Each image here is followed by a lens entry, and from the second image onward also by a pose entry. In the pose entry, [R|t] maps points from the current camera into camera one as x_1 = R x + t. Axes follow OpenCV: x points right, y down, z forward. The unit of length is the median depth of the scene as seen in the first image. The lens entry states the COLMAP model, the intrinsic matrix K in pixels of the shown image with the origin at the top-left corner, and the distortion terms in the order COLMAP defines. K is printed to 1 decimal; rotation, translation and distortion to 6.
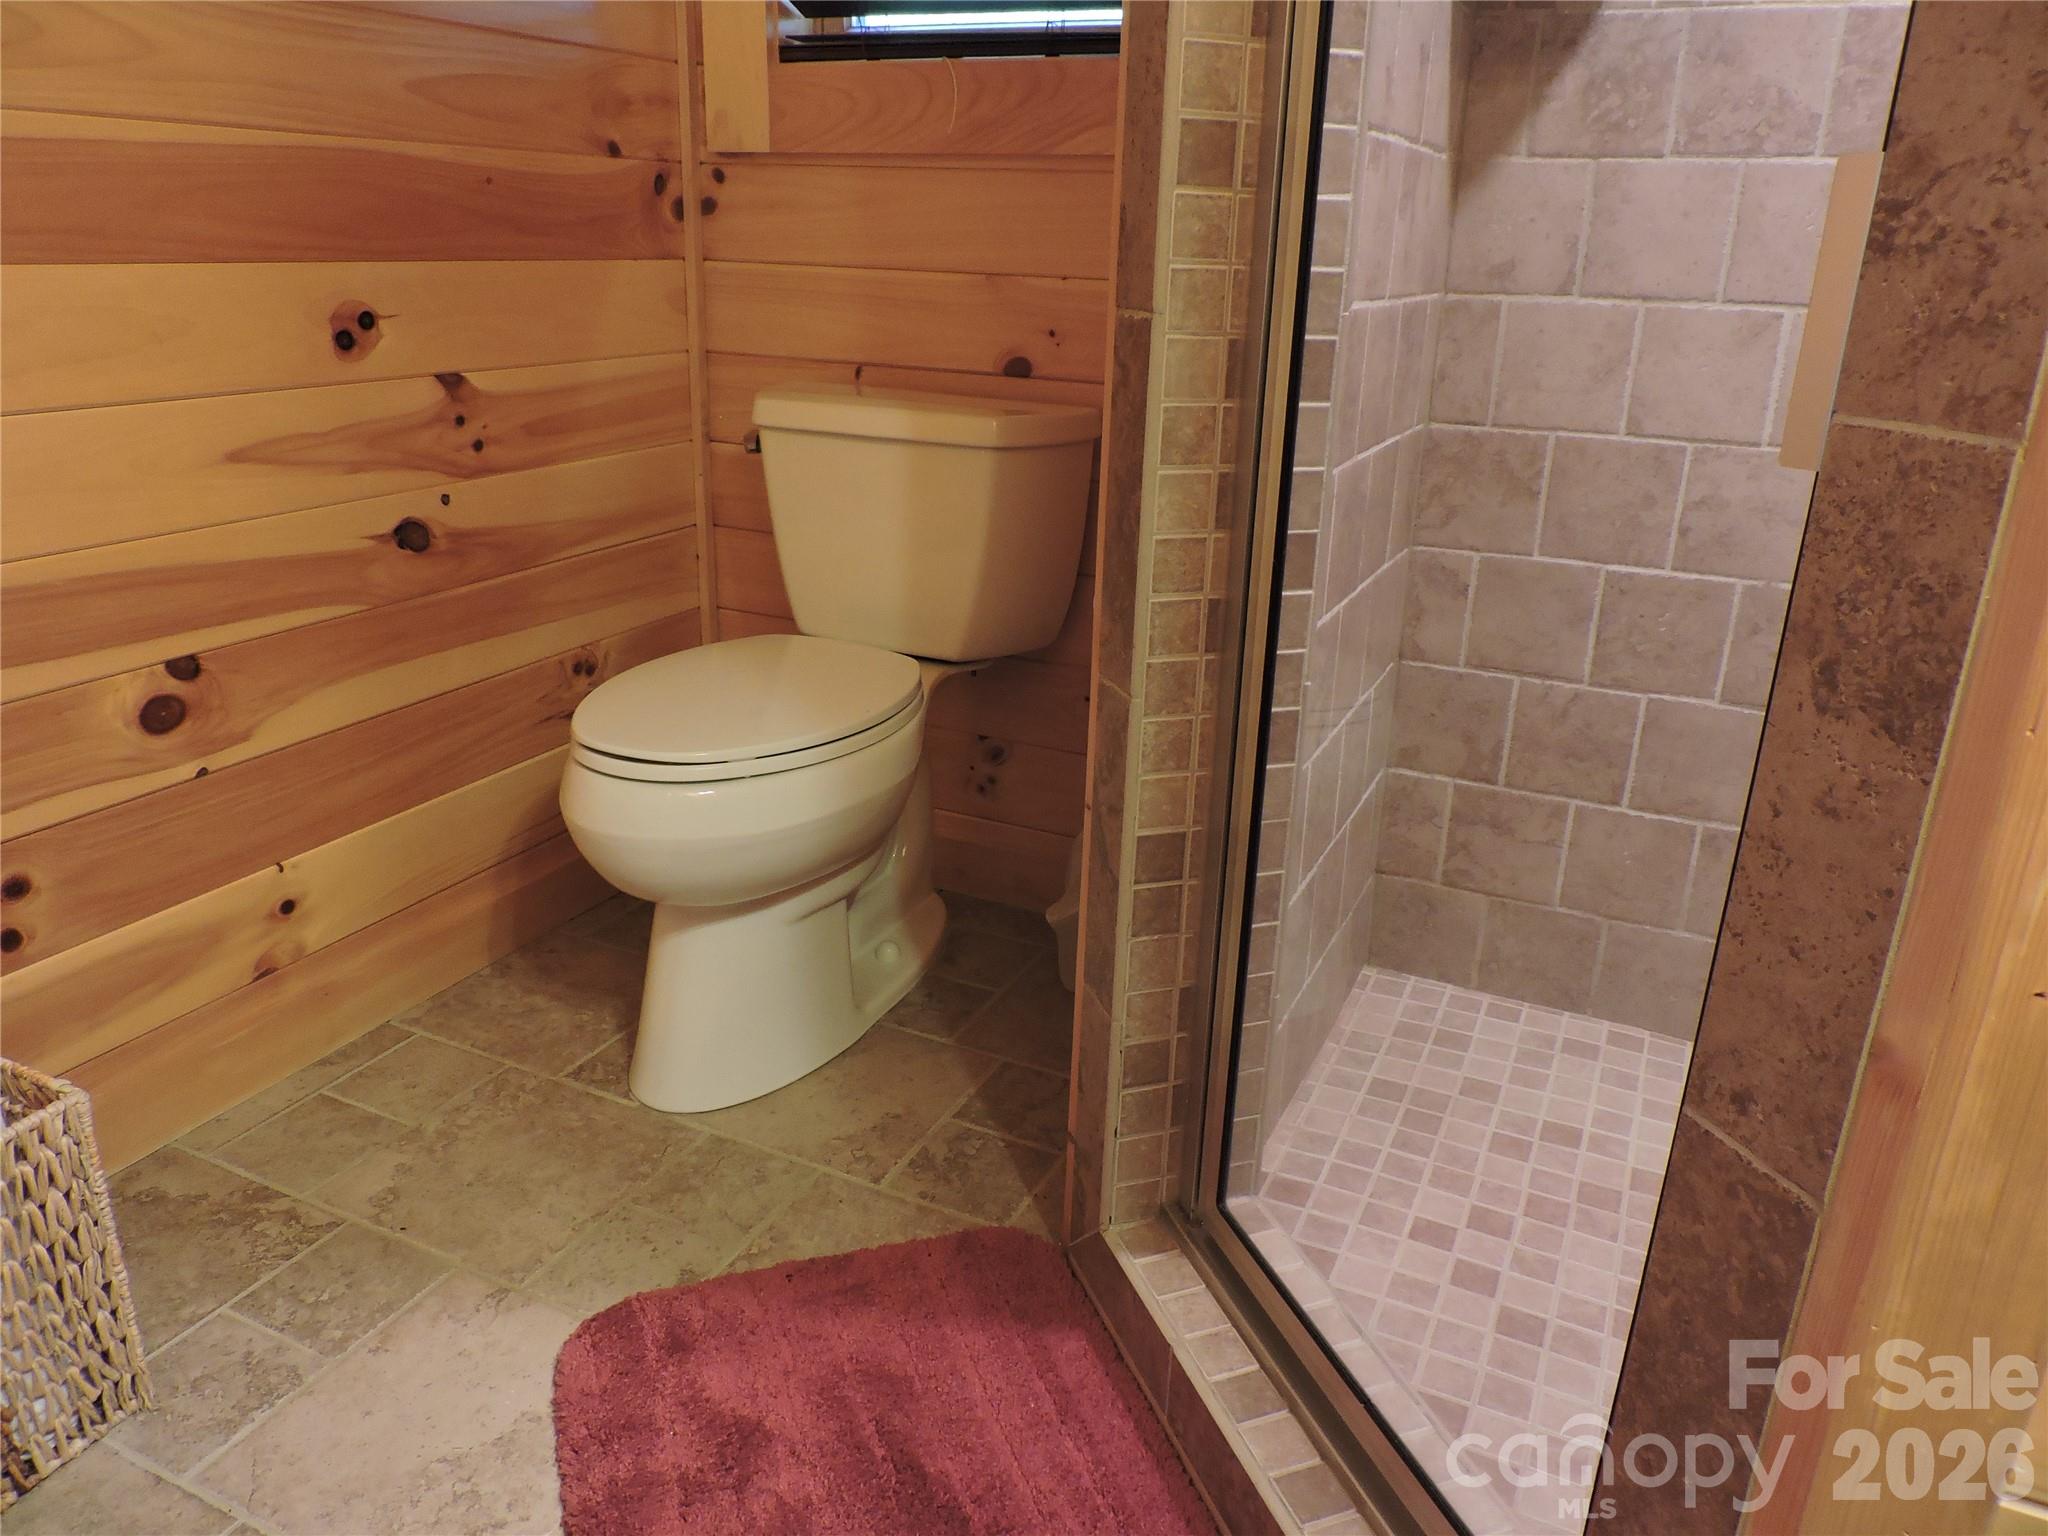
lens RADIAL K [[1456.2, 0, 1018.7], [0, 1456.2, 778.3], [0, 0, 1]] dist [-0.023119, 0.001893]
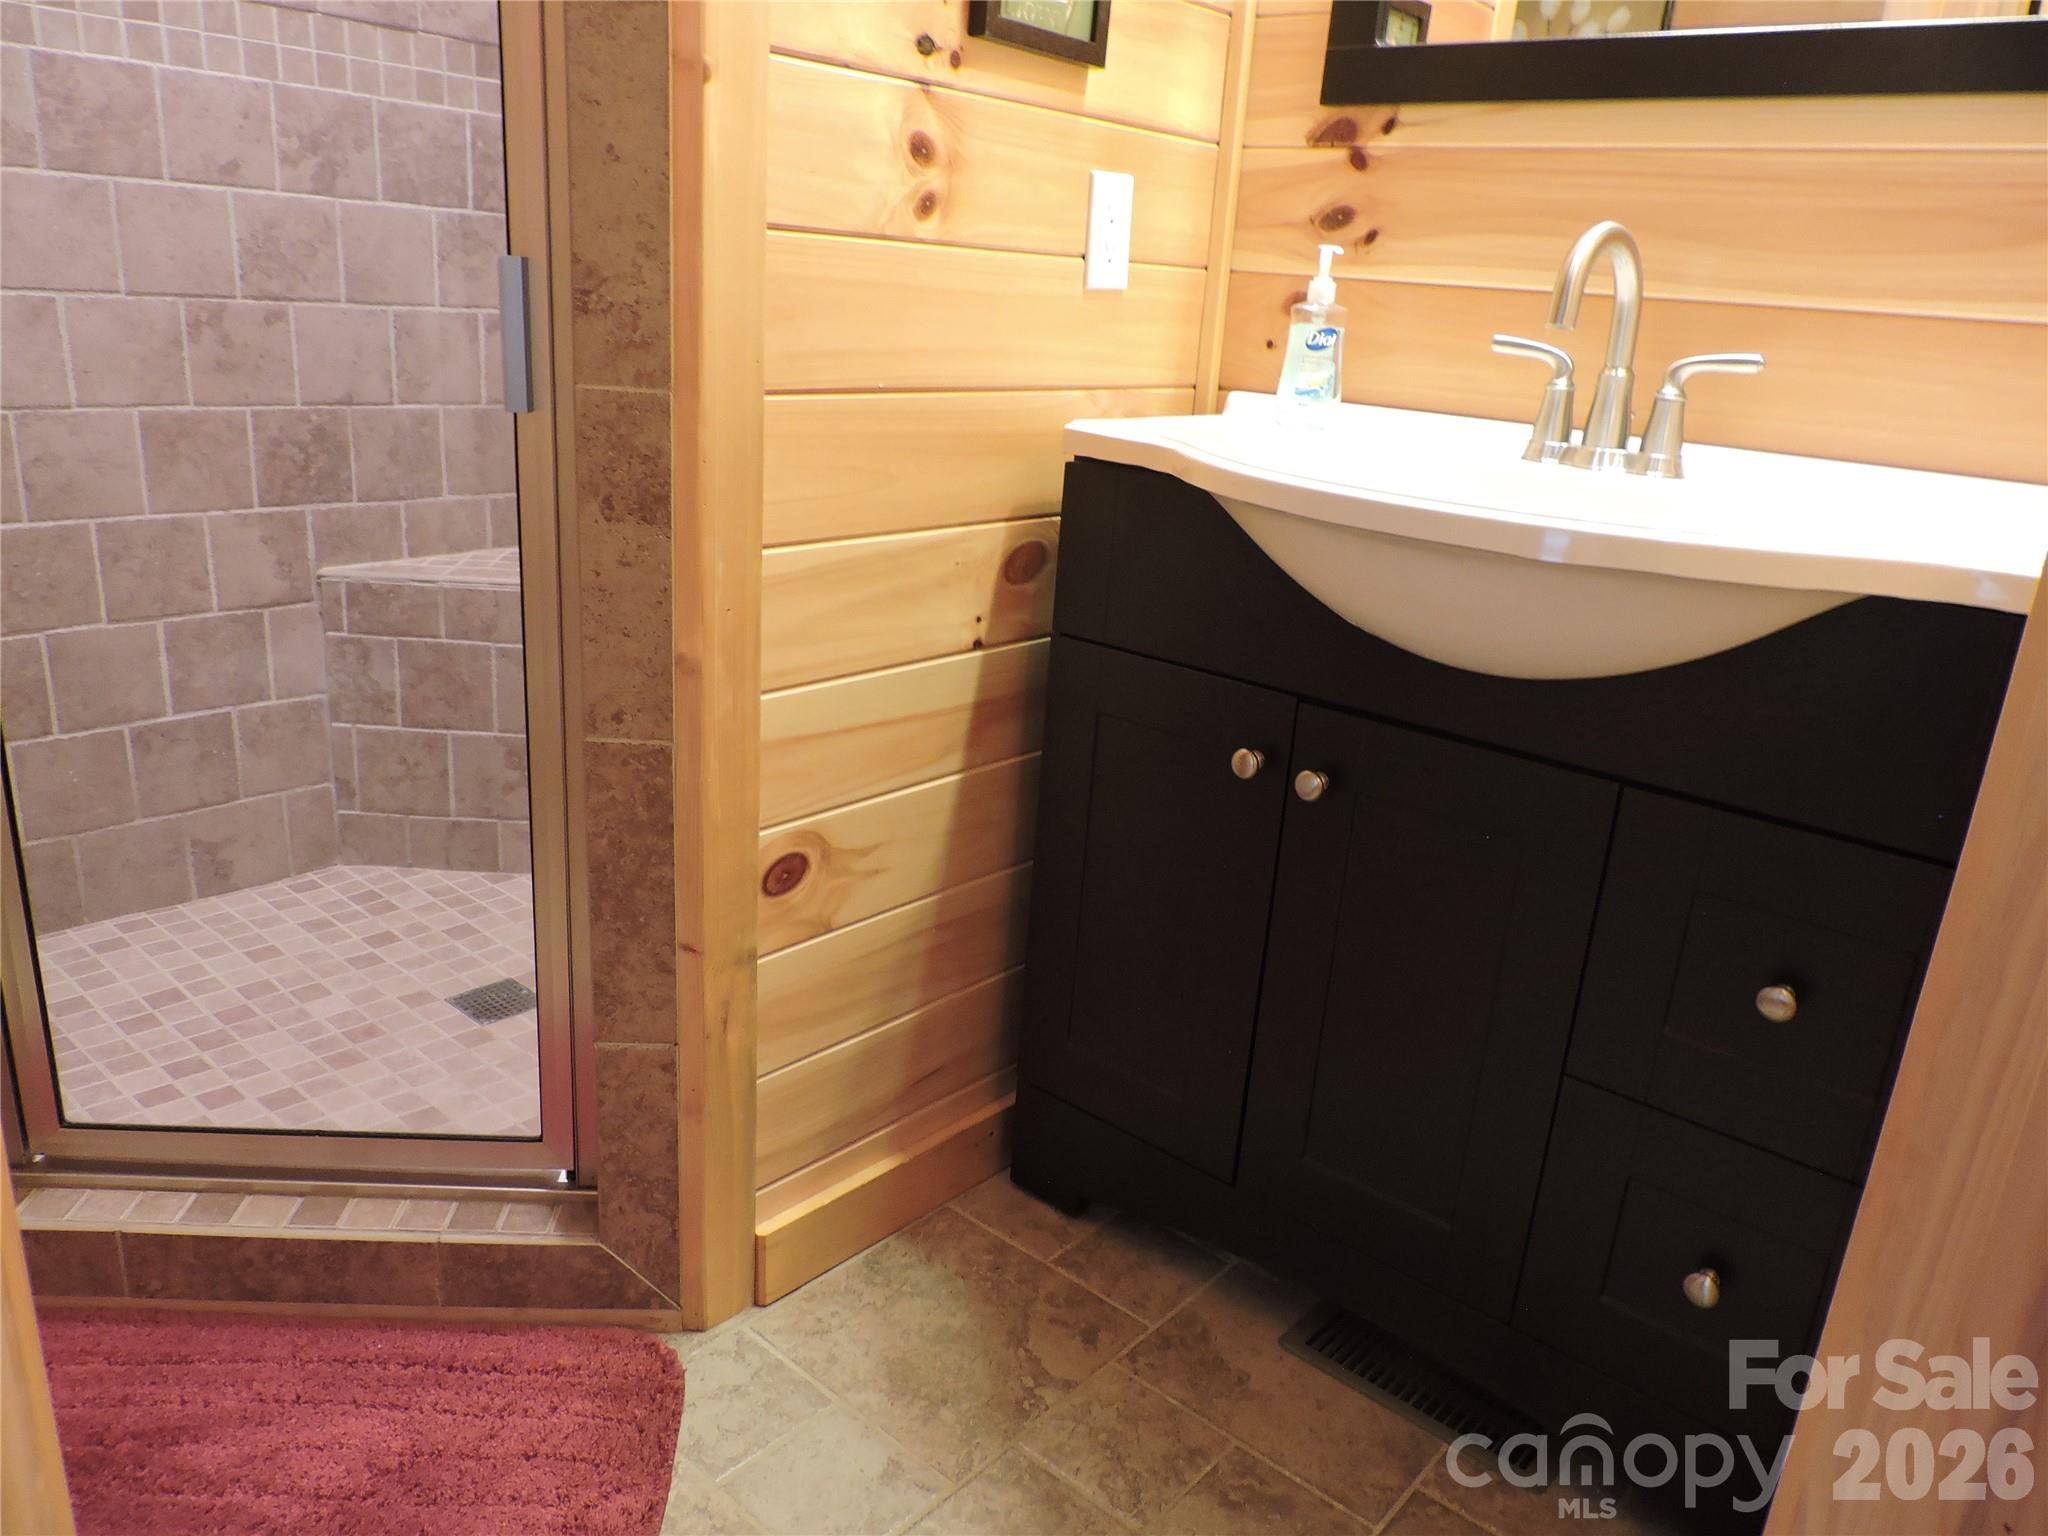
lens RADIAL K [[1456.2, 0, 1026.4], [0, 1456.2, 765.5], [0, 0, 1]] dist [-0.023119, 0.001893]
pose [[0.269228, -0.307892, 0.912534, -1.382350], [0.274846, 0.932679, 0.233601, -0.040371], [-0.923025, 0.187915, 0.335727, -0.242772]]
